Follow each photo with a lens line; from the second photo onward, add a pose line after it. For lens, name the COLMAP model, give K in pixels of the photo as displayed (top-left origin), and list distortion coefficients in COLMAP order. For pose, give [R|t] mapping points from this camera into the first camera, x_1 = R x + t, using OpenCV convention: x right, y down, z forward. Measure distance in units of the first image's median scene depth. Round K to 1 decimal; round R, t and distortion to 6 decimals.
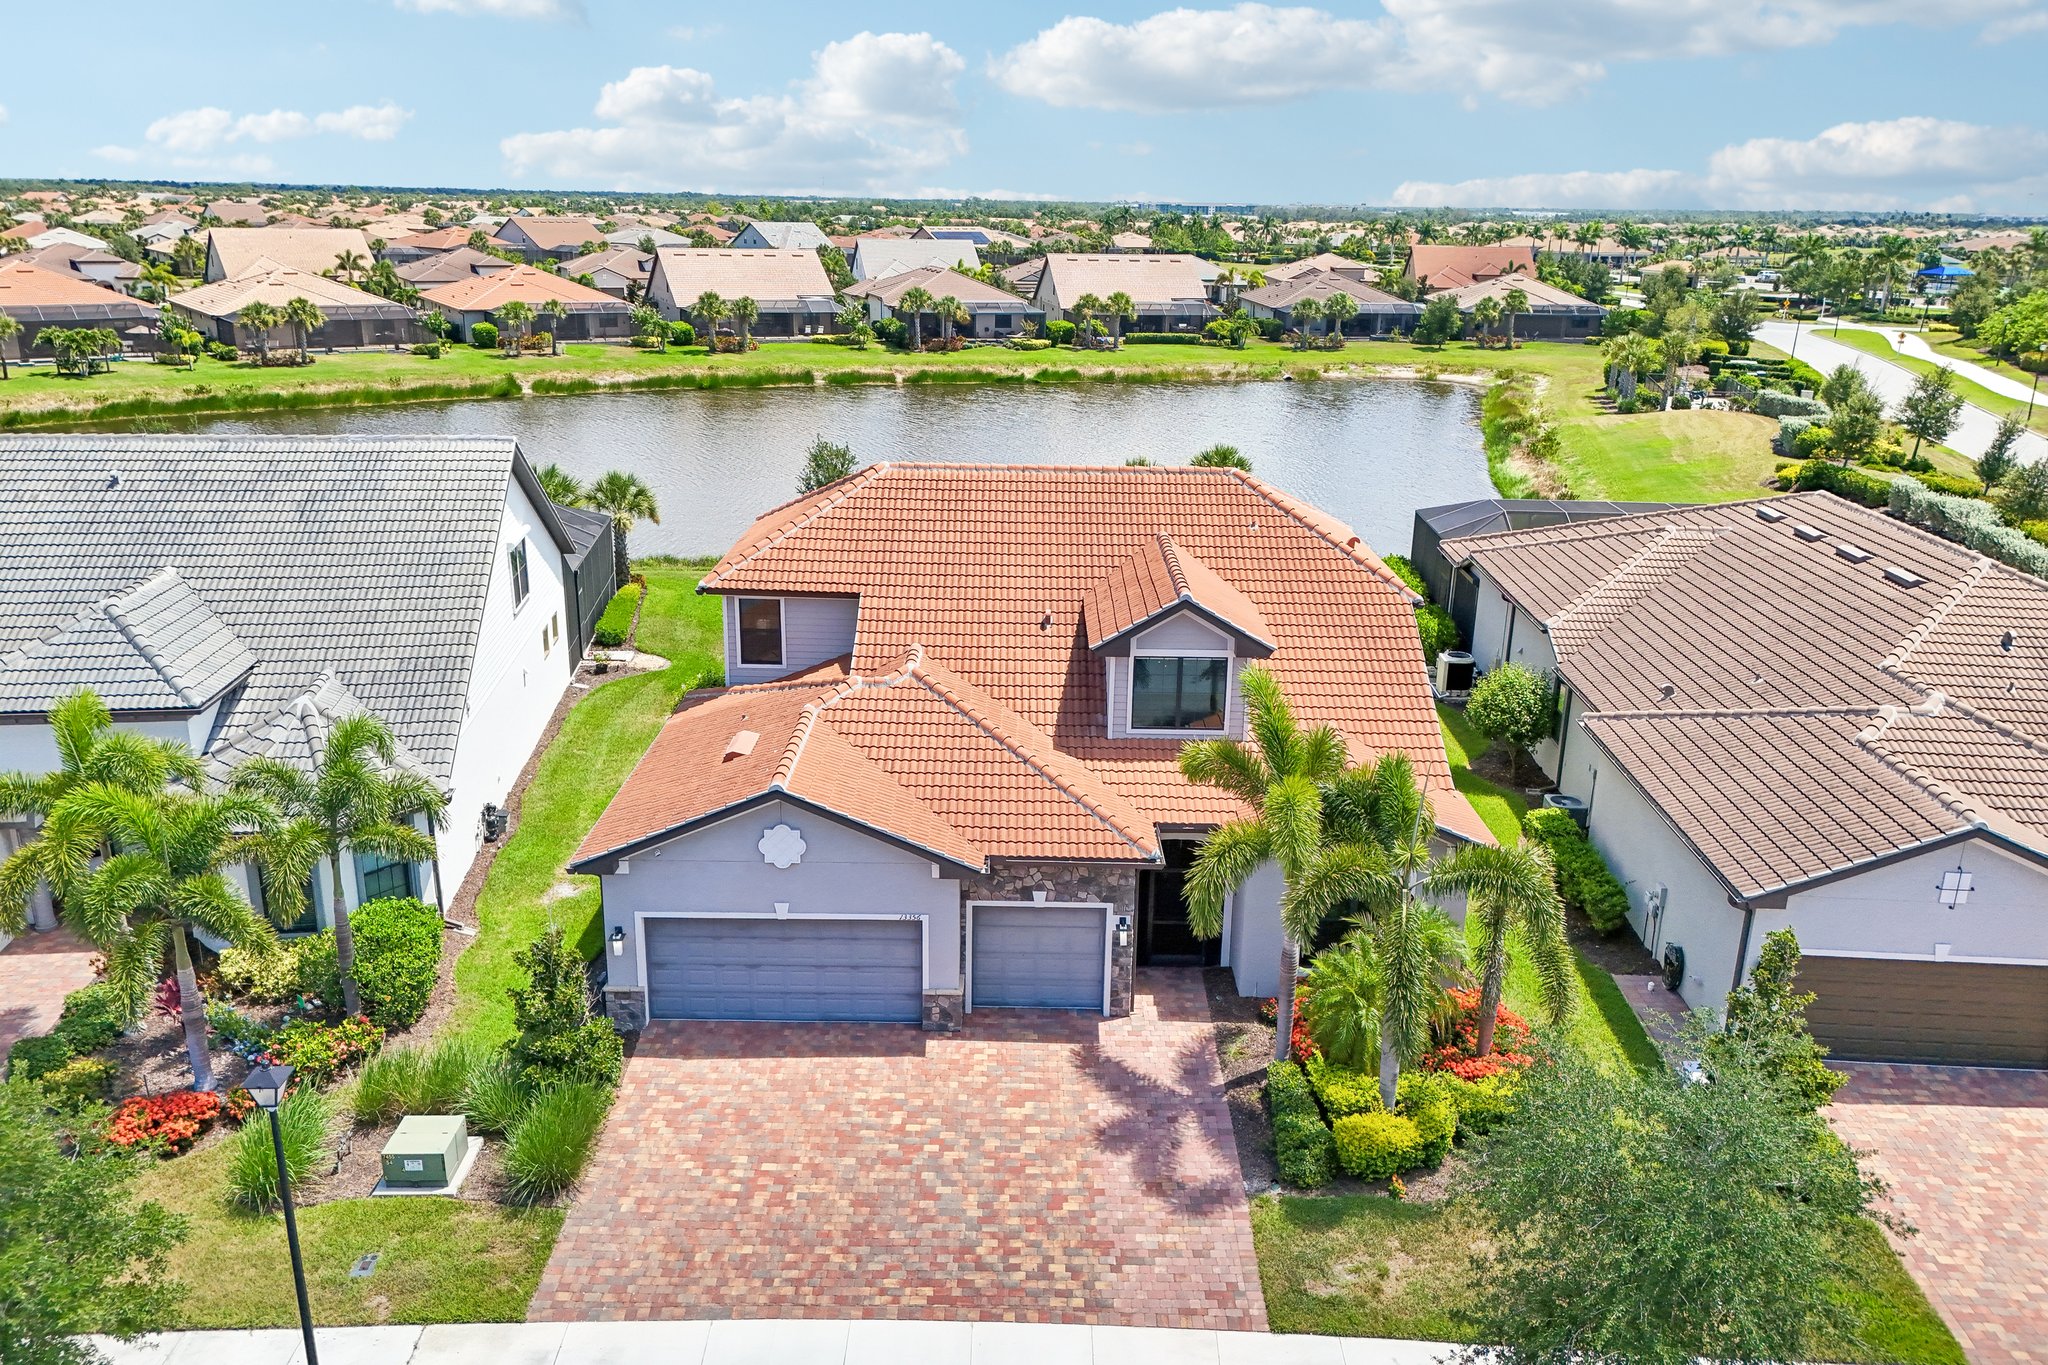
lens RADIAL K [[1530.4, 0, 1027.1], [0, 1530.4, 611.9], [0, 0, 1]] dist [0.050742, -0.051535]
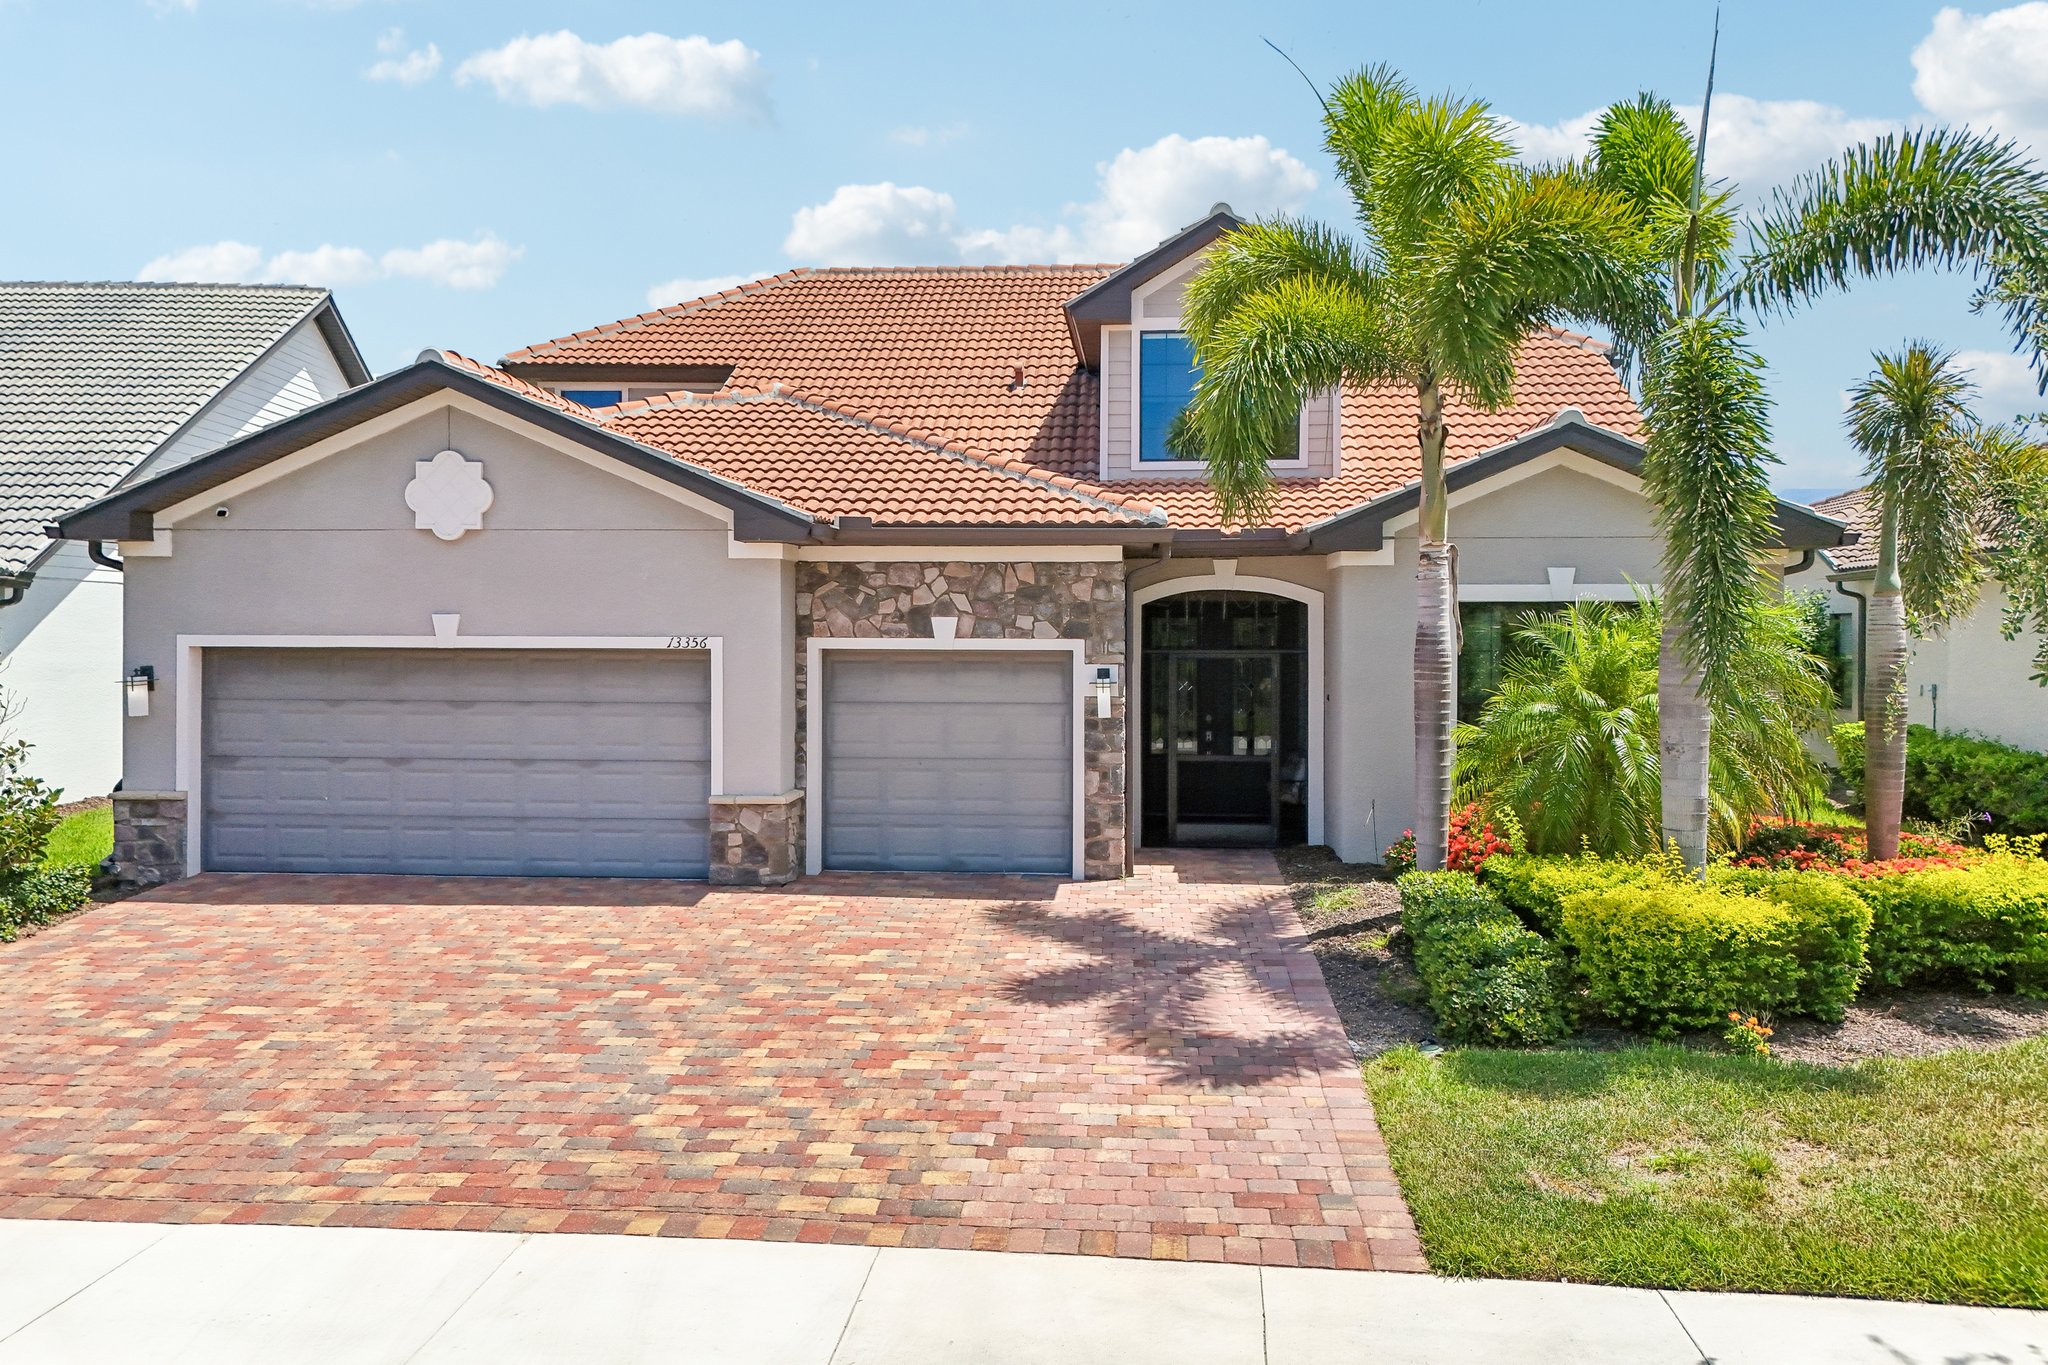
lens RADIAL K [[1530.4, 0, 1027.1], [0, 1530.4, 611.9], [0, 0, 1]] dist [0.050742, -0.051535]
pose [[0.997007, -0.014642, -0.075917, 0.092898], [-0.006080, 0.964015, -0.265780, 0.388784], [0.077077, 0.265446, 0.961040, 0.602493]]
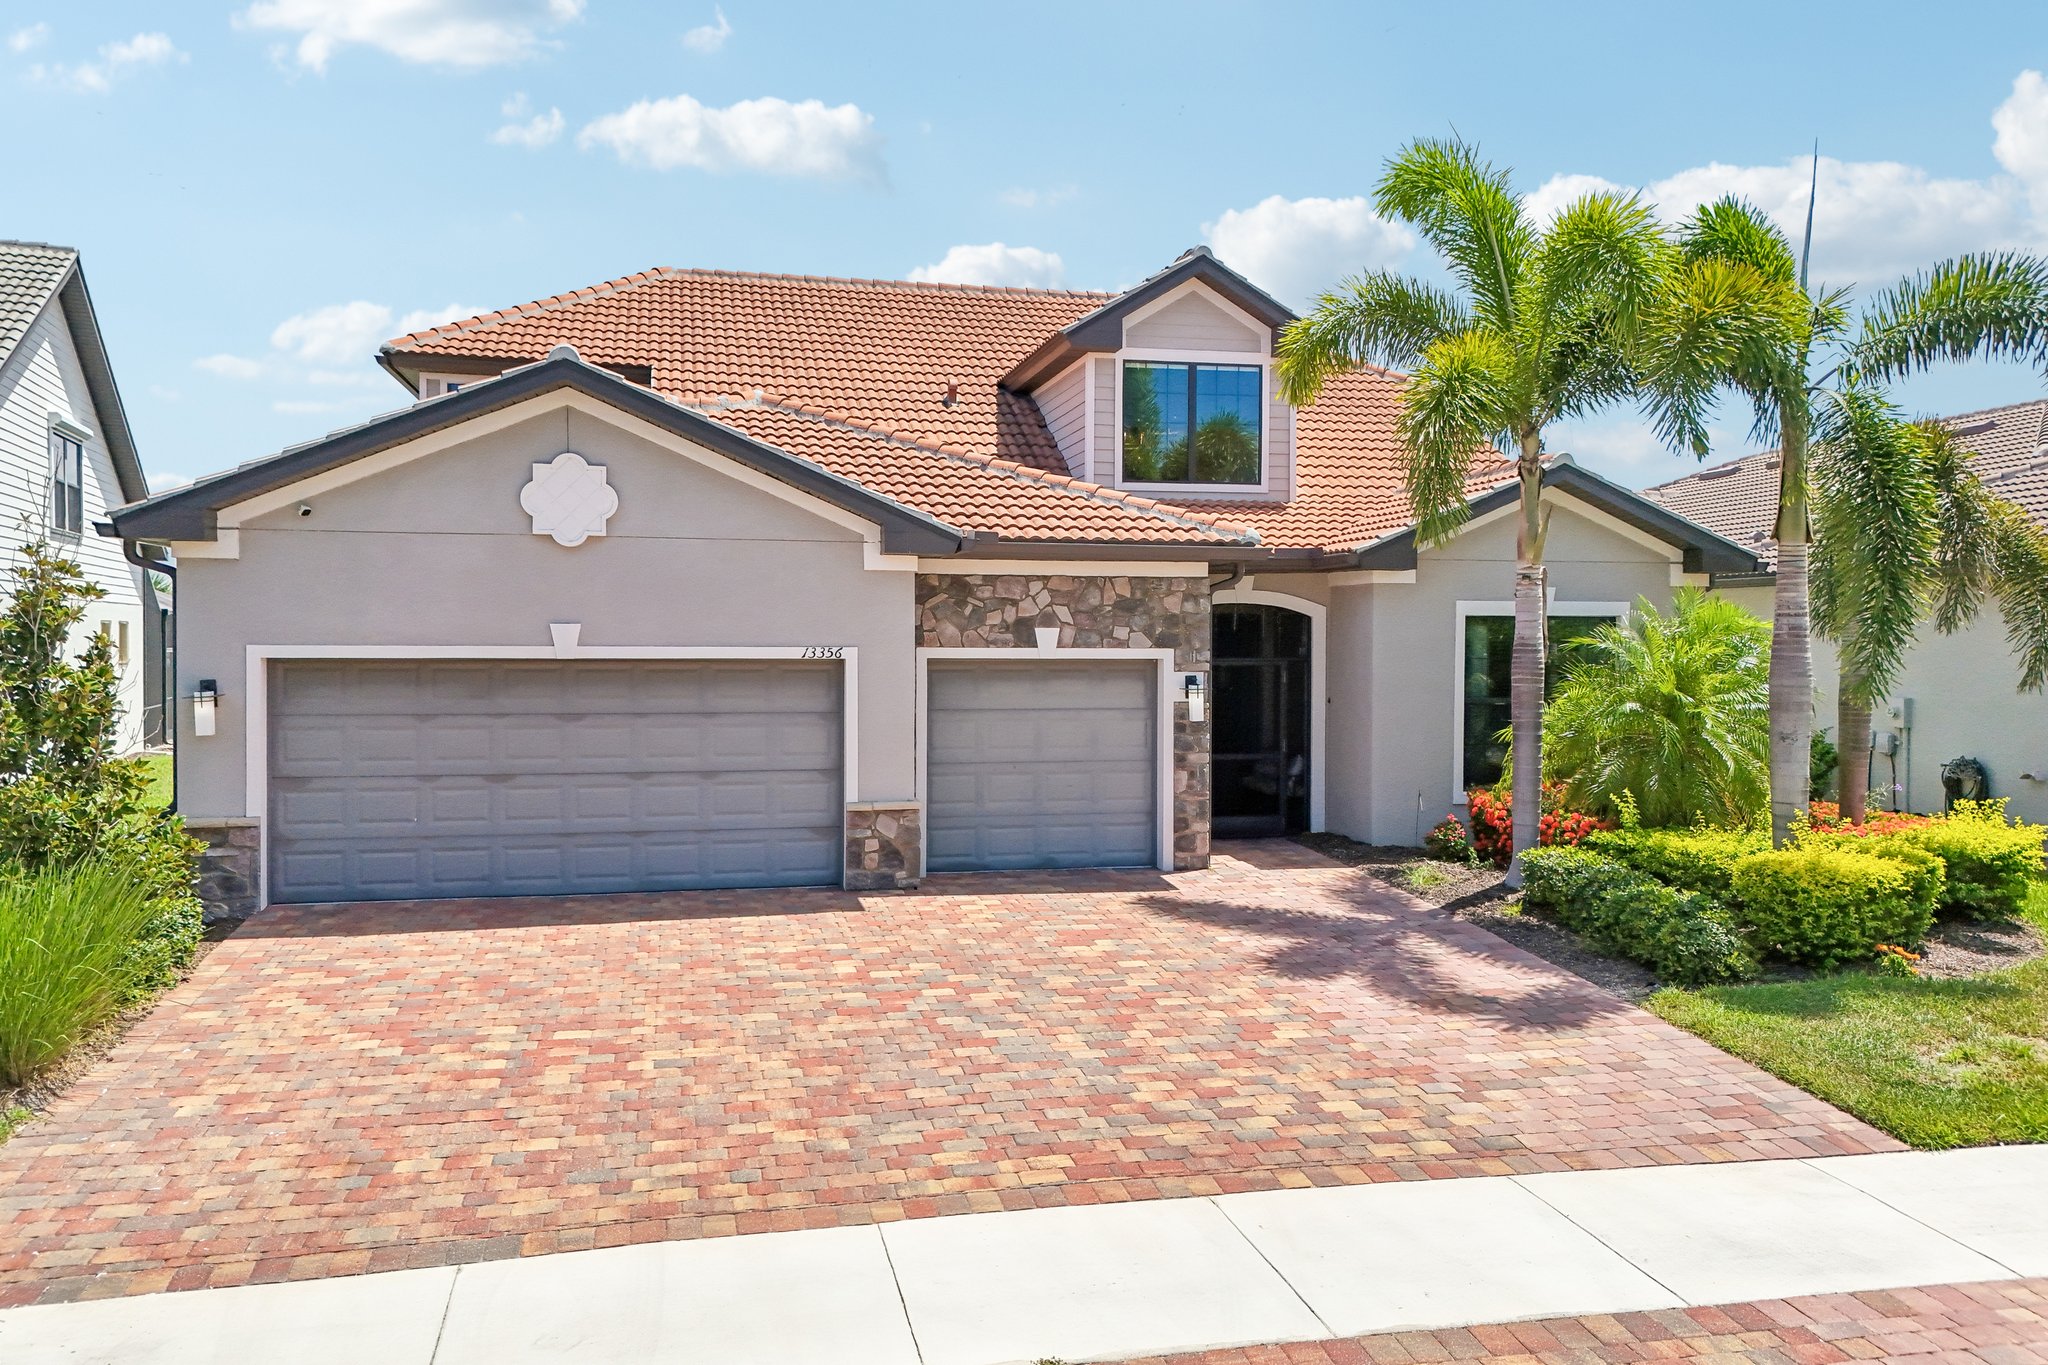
lens RADIAL K [[1515.3, 0, 1027.5], [0, 1515.3, 645.0], [0, 0, 1]] dist [0.057460, -0.059713]
pose [[0.975671, -0.014135, 0.218782, -0.144295], [0.067753, 0.968510, -0.239577, 0.387663], [-0.208506, 0.248571, 0.945906, 0.587543]]
